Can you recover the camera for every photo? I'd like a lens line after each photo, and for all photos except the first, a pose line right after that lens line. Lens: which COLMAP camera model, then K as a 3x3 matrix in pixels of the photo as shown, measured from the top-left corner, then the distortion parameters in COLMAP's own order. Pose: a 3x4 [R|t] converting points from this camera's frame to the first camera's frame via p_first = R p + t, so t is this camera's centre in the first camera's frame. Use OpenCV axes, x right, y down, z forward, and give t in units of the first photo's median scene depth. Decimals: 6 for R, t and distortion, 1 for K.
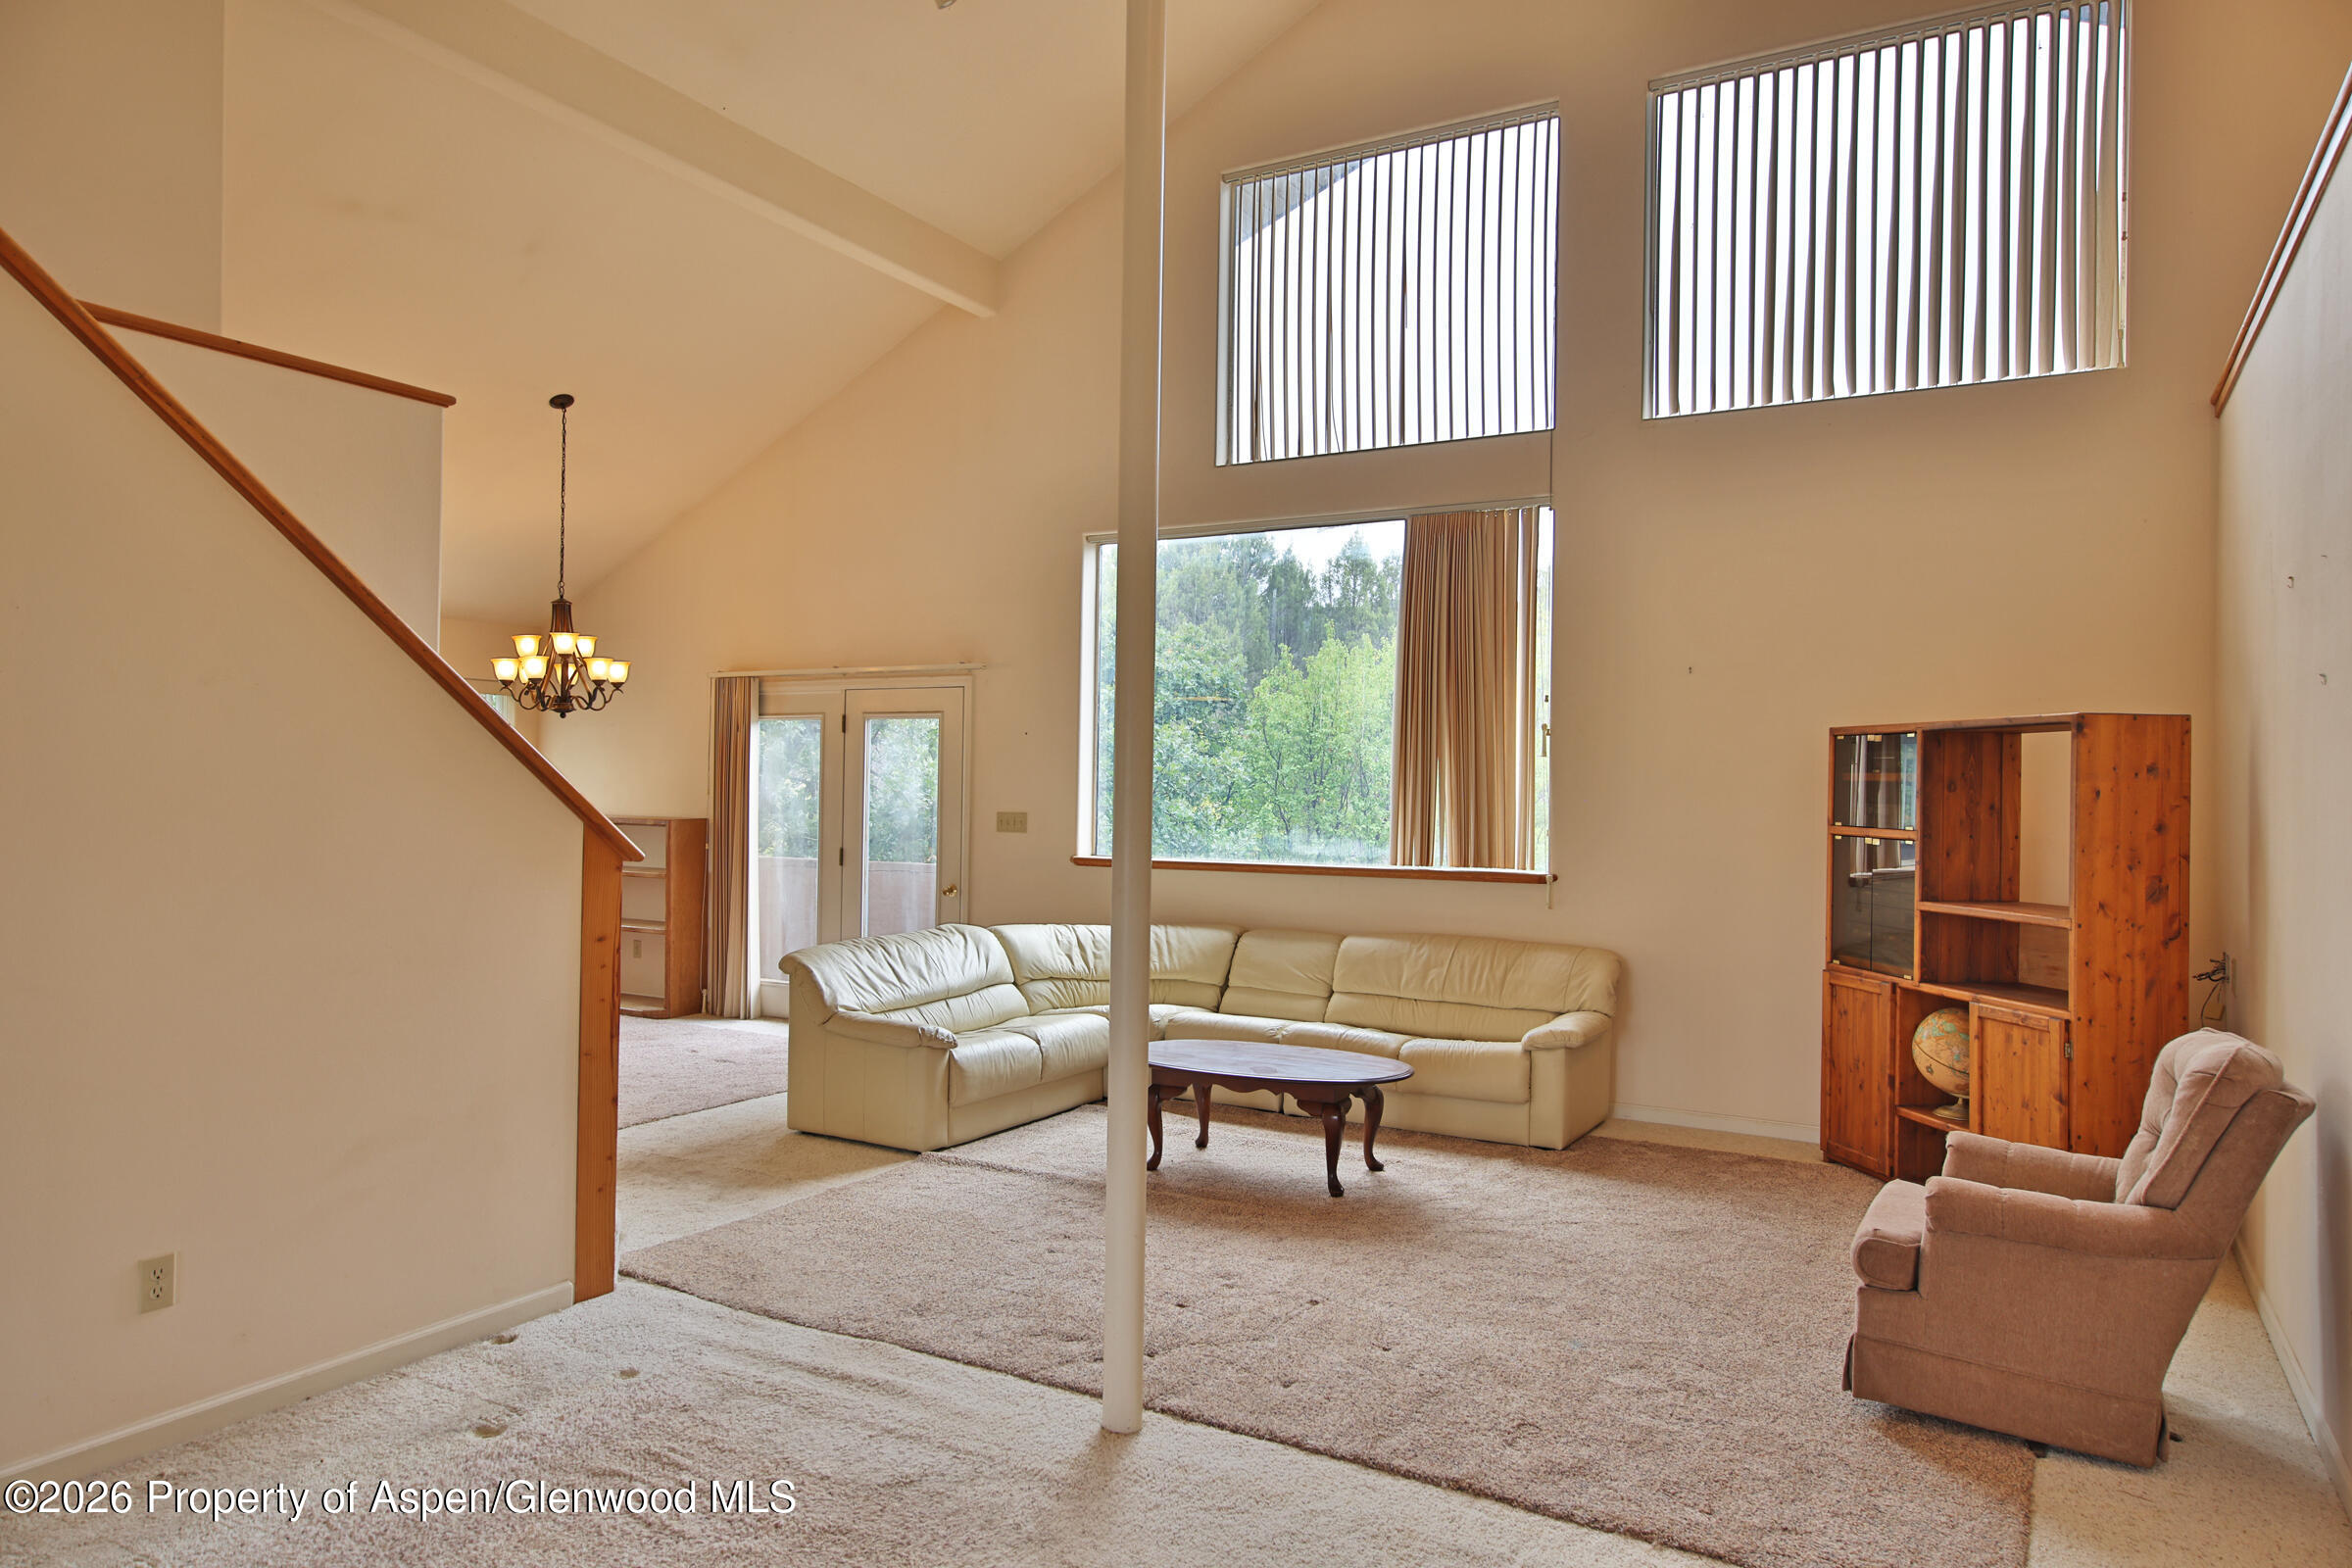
lens RADIAL K [[1513.6, 0, 1186.0], [0, 1513.6, 777.9], [0, 0, 1]] dist [0.019599, -0.001734]
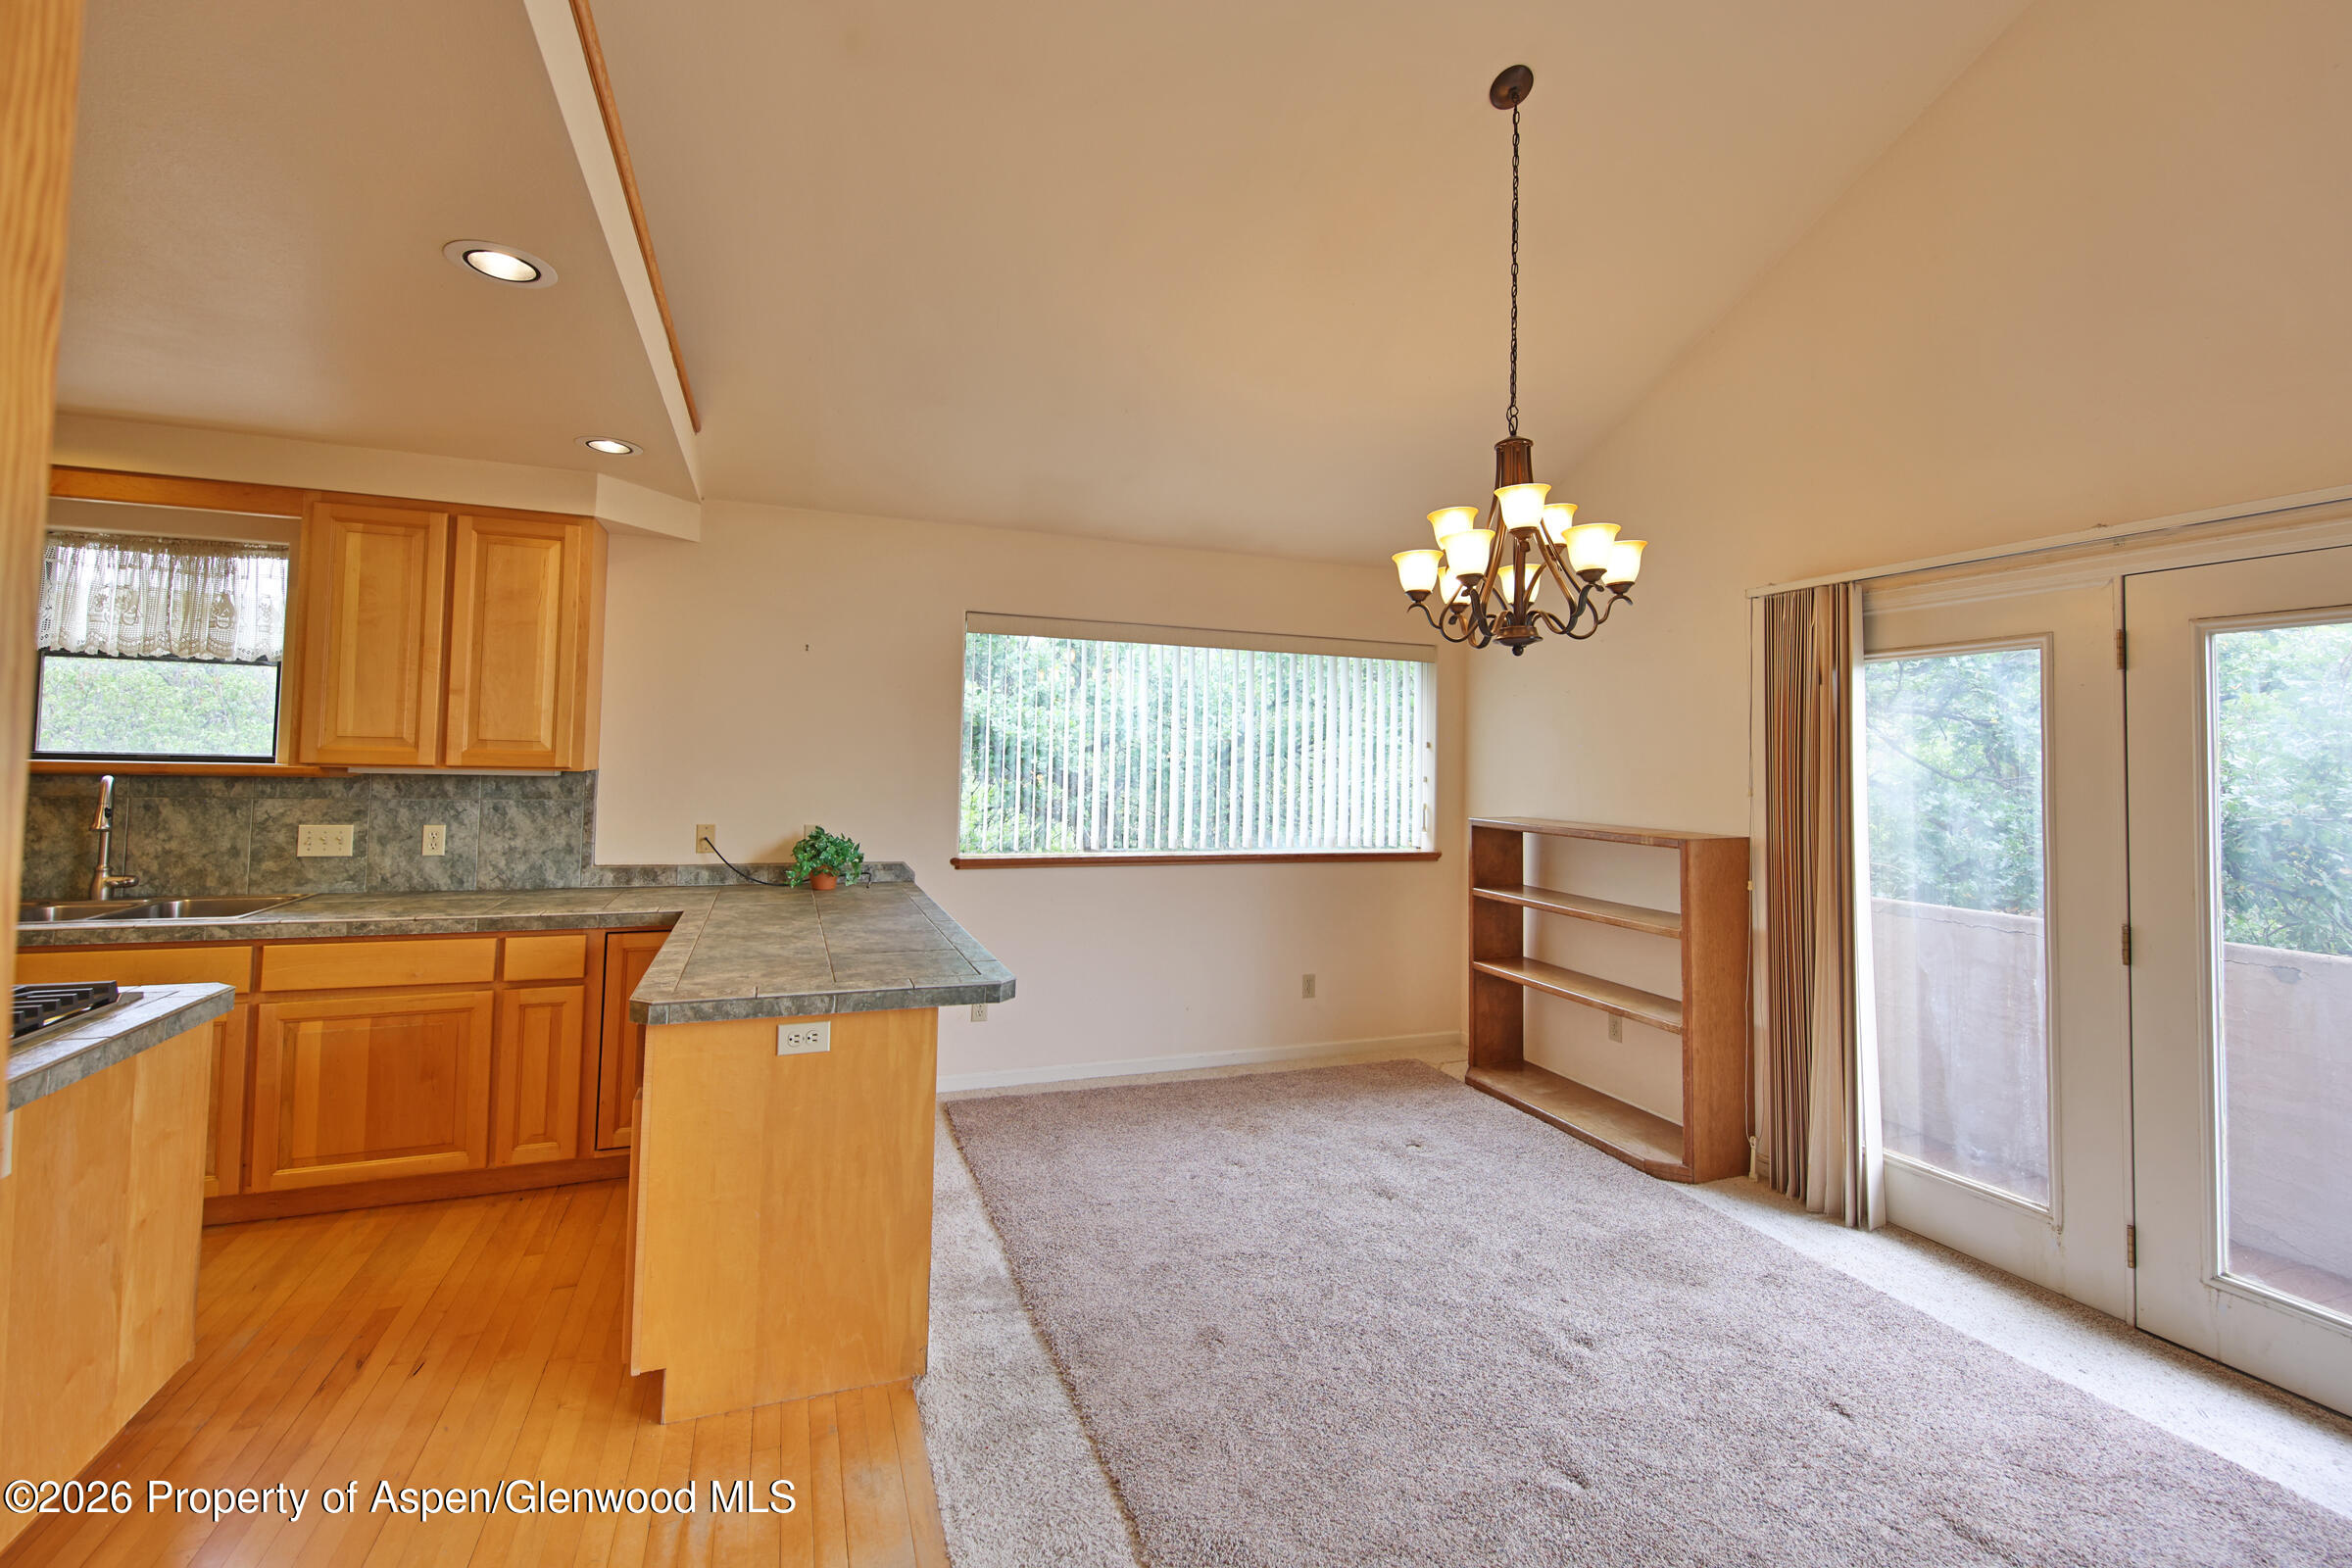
lens RADIAL K [[986.2, 0, 1149.4], [0, 986.2, 722.3], [0, 0, 1]] dist [0.012539, -0.008114]
pose [[0.763268, -0.026036, -0.645557, -0.414721], [-0.004396, 0.998955, -0.045487, 0.001070], [0.646067, 0.037556, 0.762356, 0.946171]]
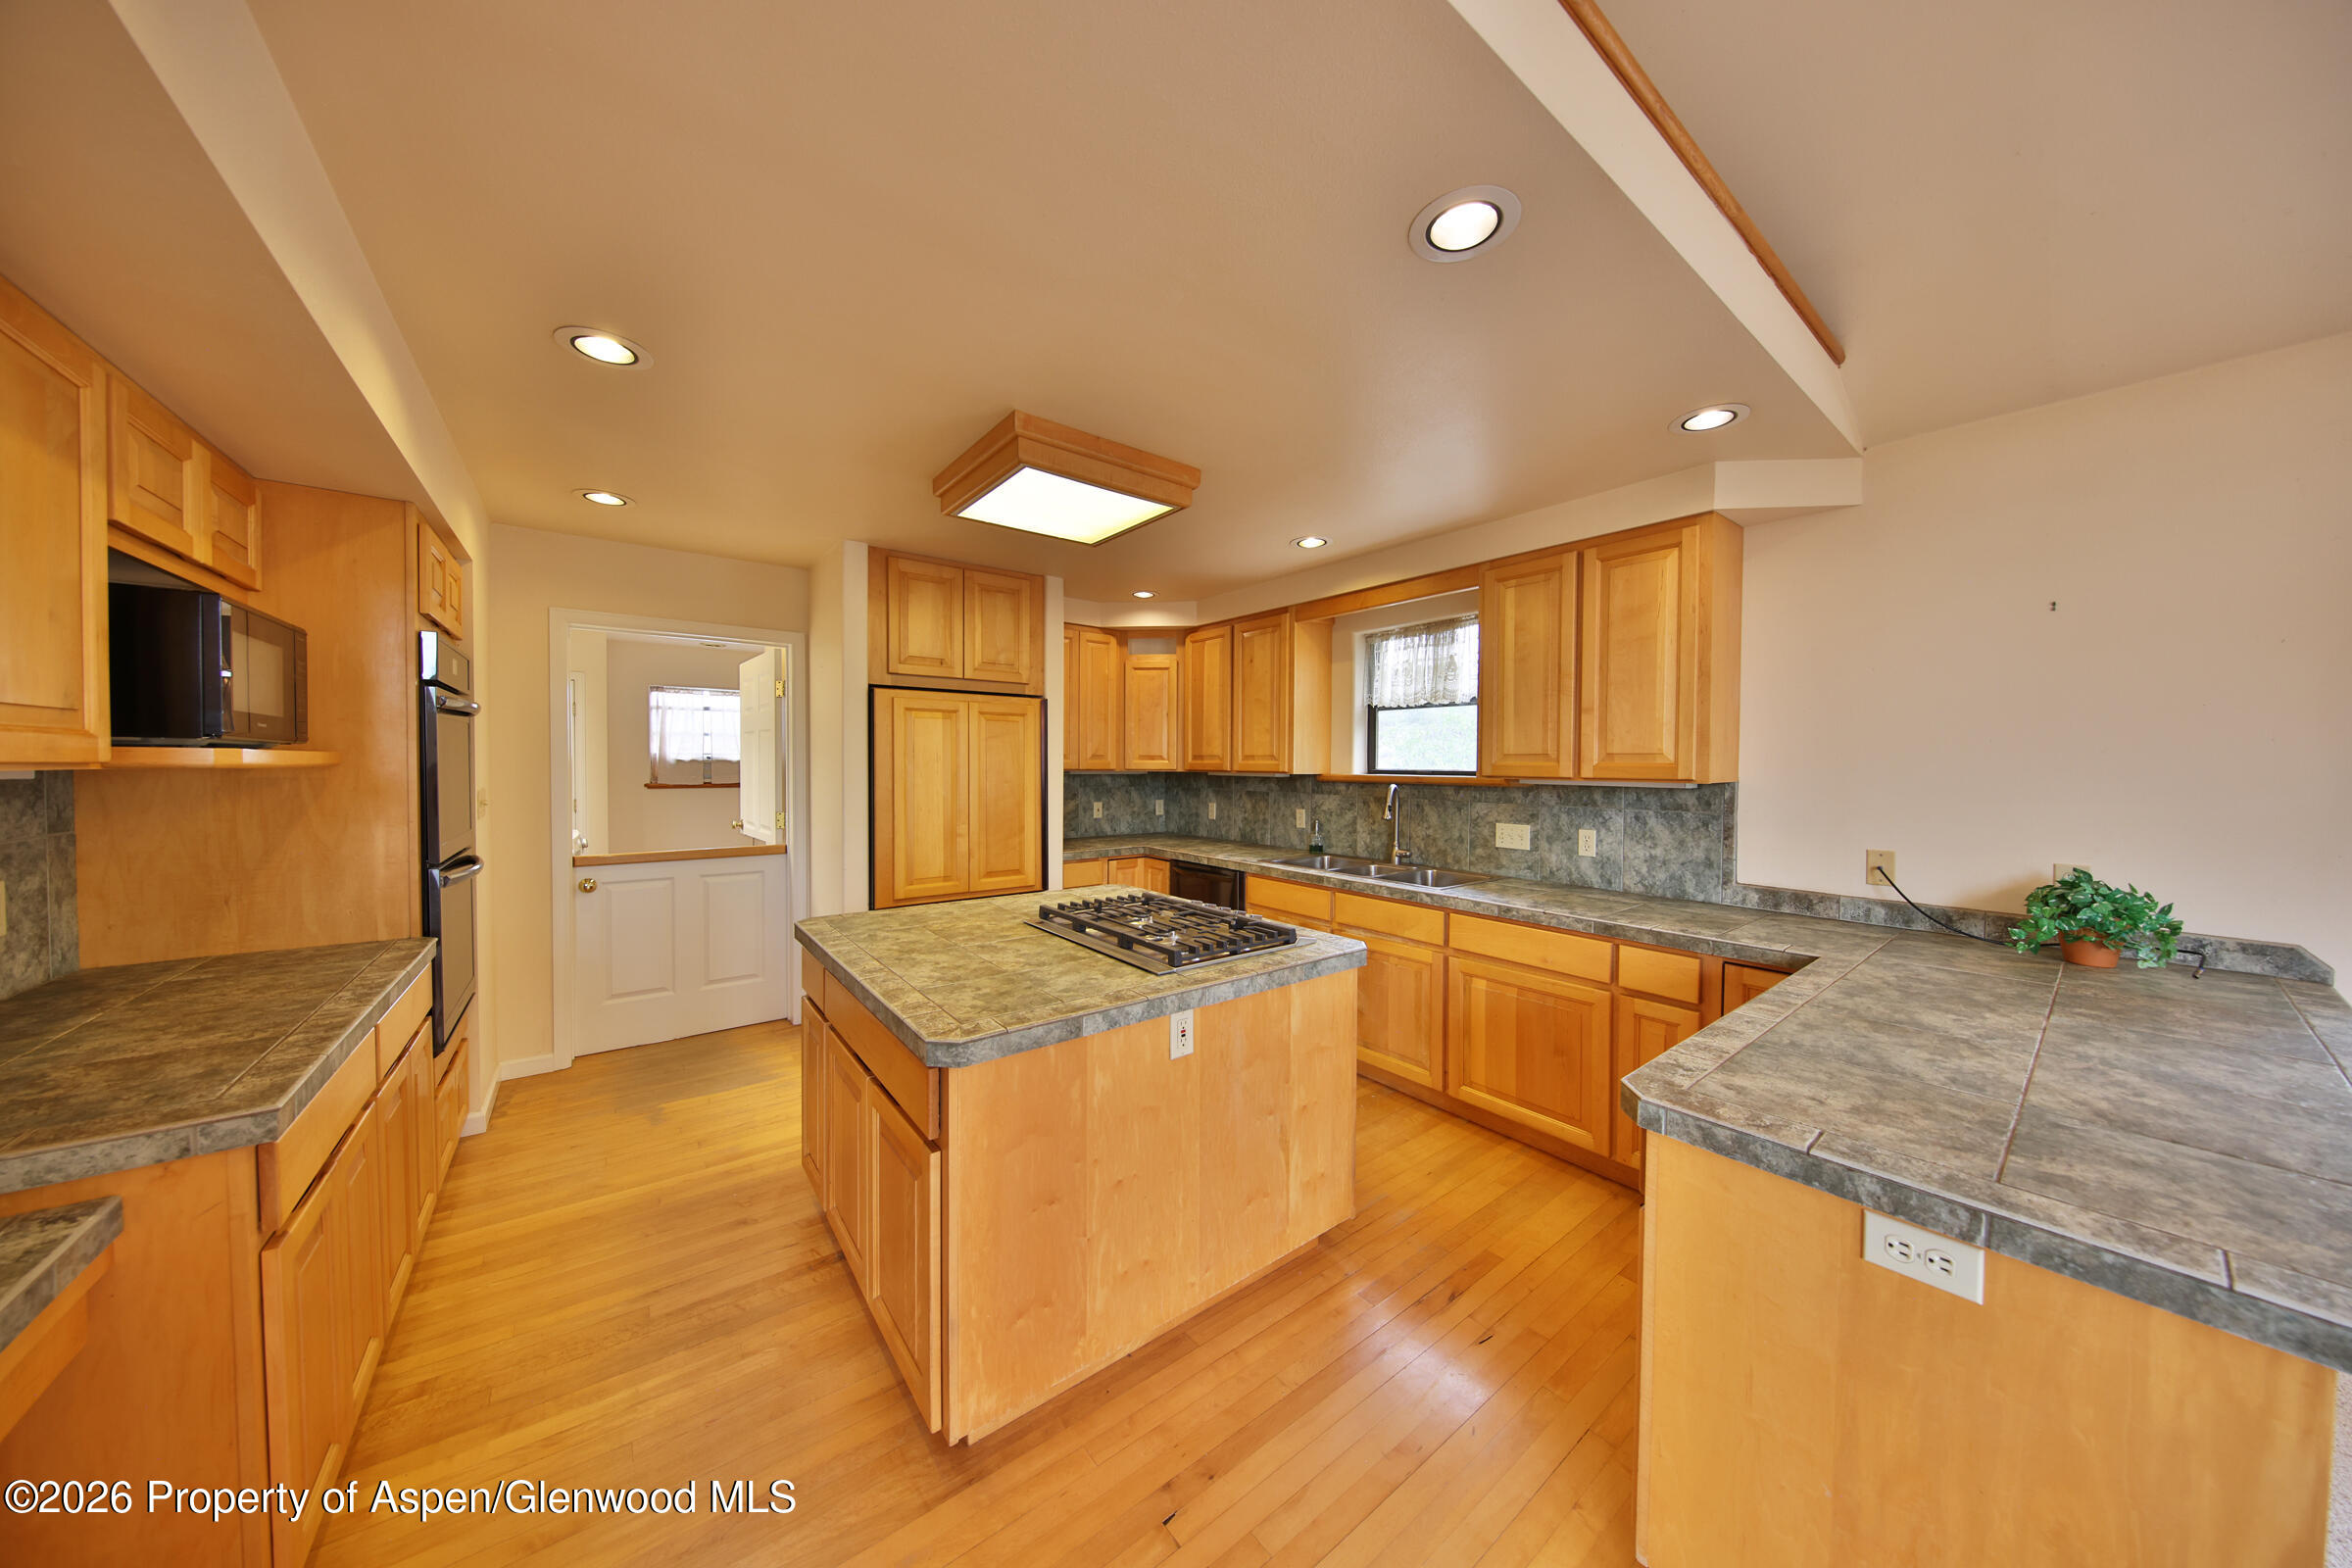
lens RADIAL K [[740.6, 0, 1182.5], [0, 740.6, 778.4], [0, 0, 1]] dist [0.008043, -0.006303]
pose [[-0.384689, 0.001174, -0.923046, -0.562858], [-0.004804, 0.999983, 0.003274, 0.001960], [0.923034, 0.005694, -0.384677, 1.075200]]
